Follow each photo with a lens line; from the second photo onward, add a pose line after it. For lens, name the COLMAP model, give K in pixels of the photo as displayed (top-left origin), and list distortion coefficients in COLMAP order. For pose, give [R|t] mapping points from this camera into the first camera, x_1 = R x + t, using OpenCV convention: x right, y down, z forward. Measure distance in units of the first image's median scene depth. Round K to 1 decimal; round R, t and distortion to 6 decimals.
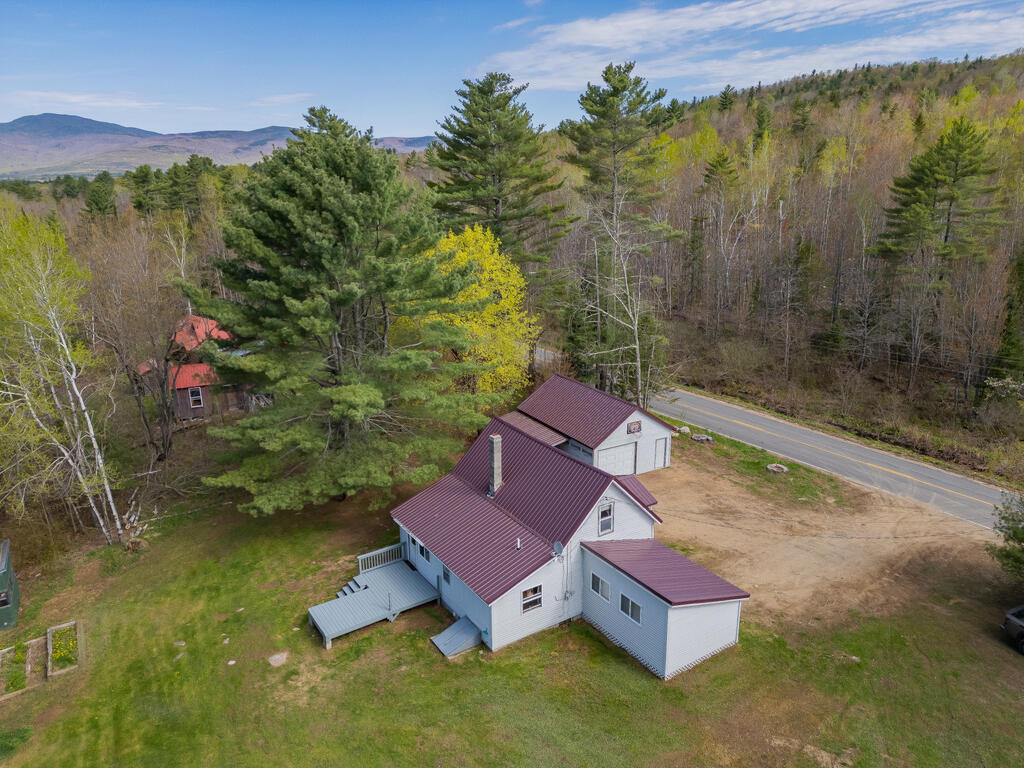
lens RADIAL K [[713.8, 0, 512.0], [0, 713.8, 384.0], [0, 0, 1]] dist [0.090546, -0.077425]
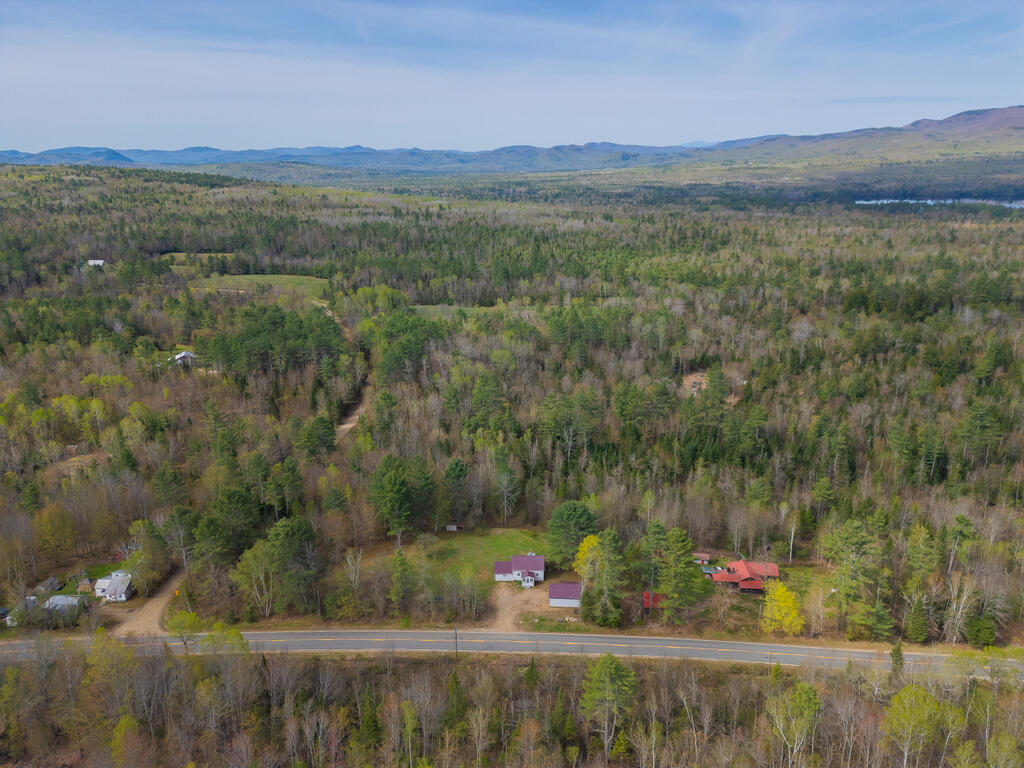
lens RADIAL K [[713.8, 0, 512.0], [0, 713.8, 384.0], [0, 0, 1]] dist [0.090546, -0.077425]
pose [[-0.559413, 0.271718, -0.783088, 4.384515], [-0.215489, 0.864585, 0.453935, -3.814088], [0.800388, 0.422684, -0.425109, 2.793842]]
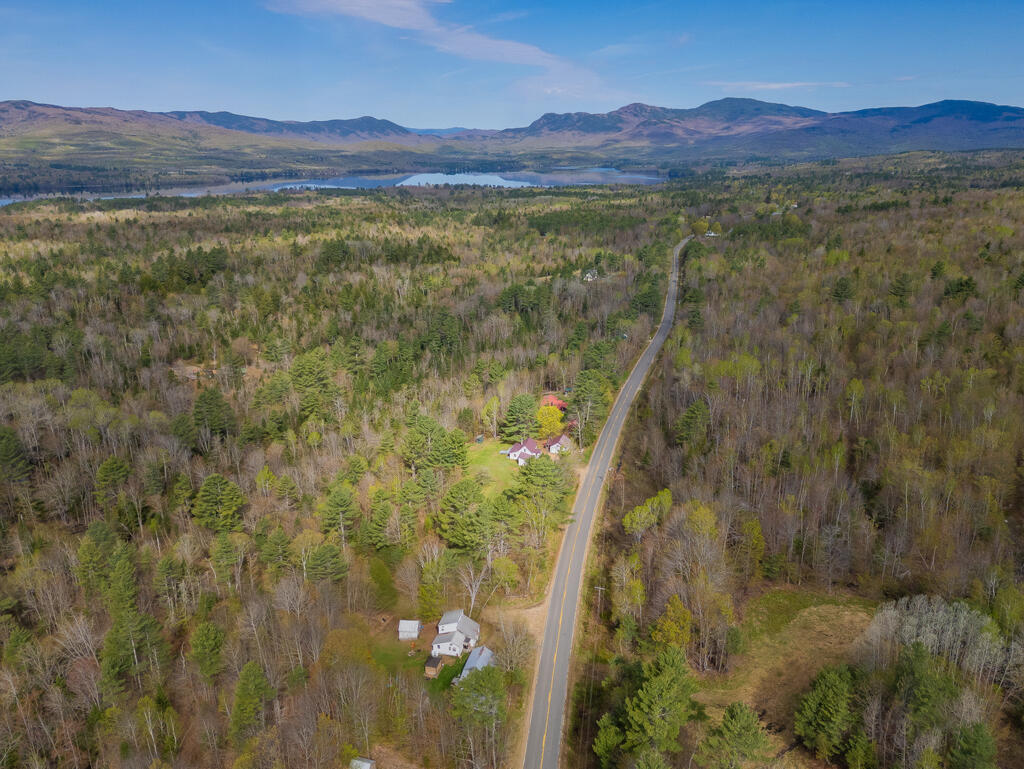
lens RADIAL K [[728.9, 0, 513.3], [0, 728.9, 397.6], [0, 0, 1]] dist [0.088260, -0.072635]
pose [[0.691353, 0.245473, -0.679539, 5.353460], [-0.214341, 0.967859, 0.131556, -1.426513], [0.689992, 0.054701, 0.721747, -5.036633]]
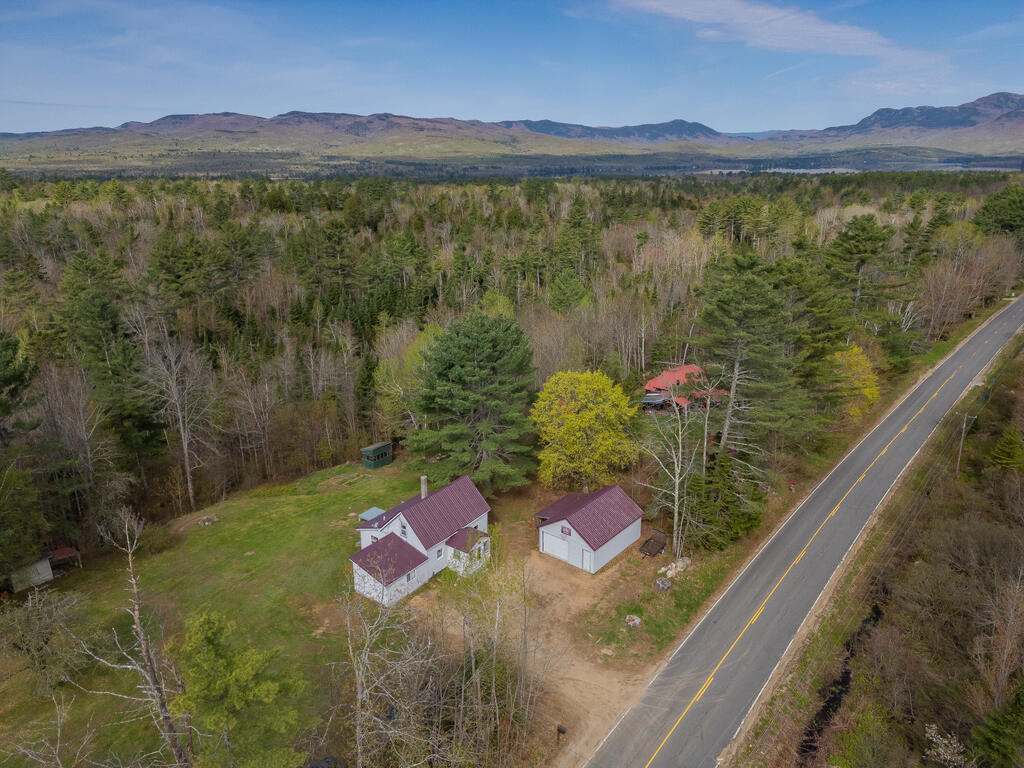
lens RADIAL K [[713.8, 0, 512.0], [0, 713.8, 384.0], [0, 0, 1]] dist [0.090546, -0.077425]
pose [[0.353703, 0.292490, -0.888450, 1.789230], [-0.264756, 0.942313, 0.204820, -0.658313], [0.897106, 0.162777, 0.410737, 0.307138]]
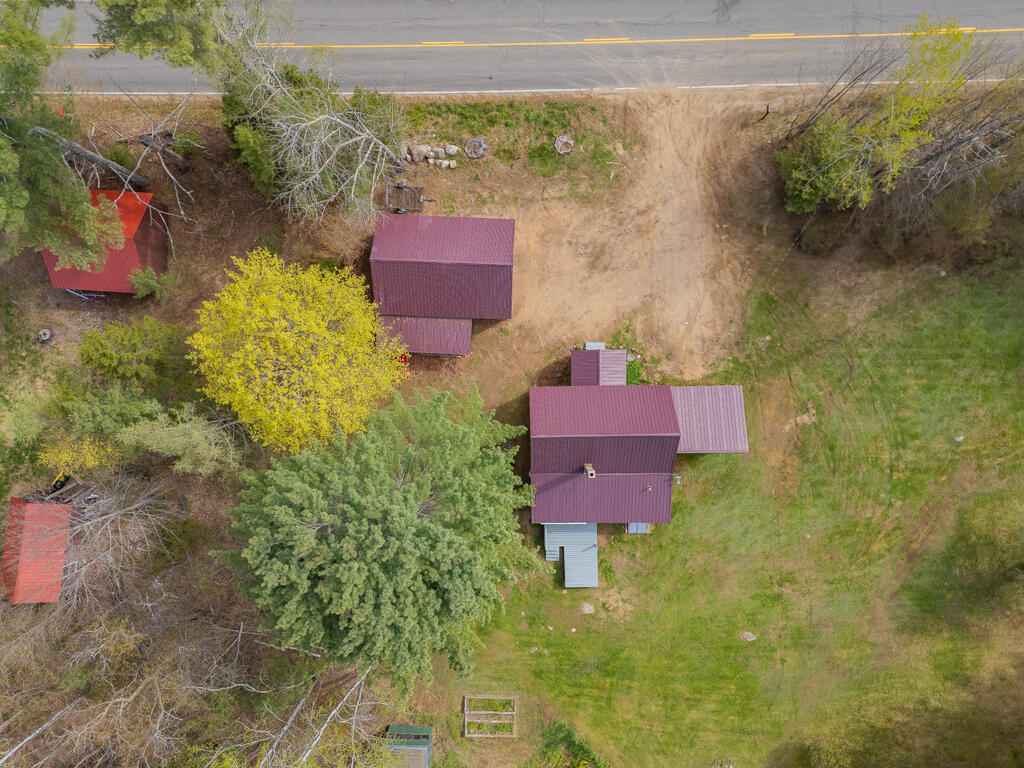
lens RADIAL K [[713.8, 0, 512.0], [0, 713.8, 384.0], [0, 0, 1]] dist [0.090546, -0.077425]
pose [[0.534382, -0.845120, -0.014460, 0.057090], [0.251708, 0.142781, 0.957213, -1.211183], [-0.806895, -0.515157, 0.289023, 0.785722]]
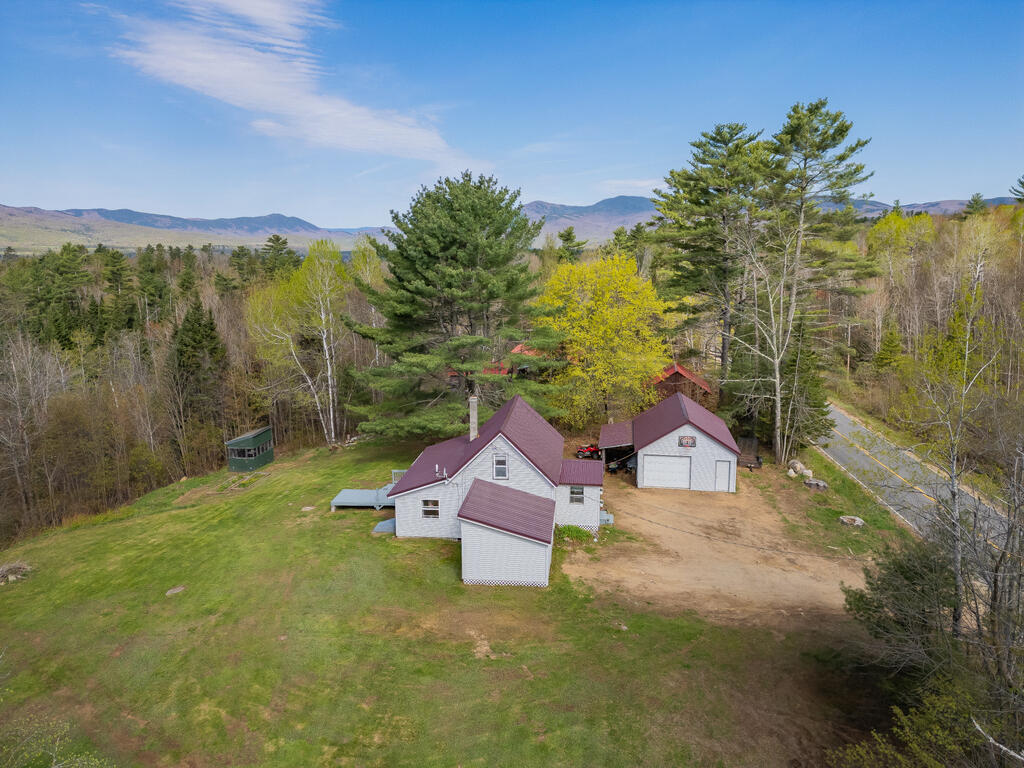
lens RADIAL K [[713.8, 0, 512.0], [0, 713.8, 384.0], [0, 0, 1]] dist [0.090546, -0.077425]
pose [[0.773671, 0.122911, -0.621551, 0.801457], [-0.178156, 0.983625, -0.027247, 0.068469], [0.608024, 0.131813, 0.782900, 0.019720]]
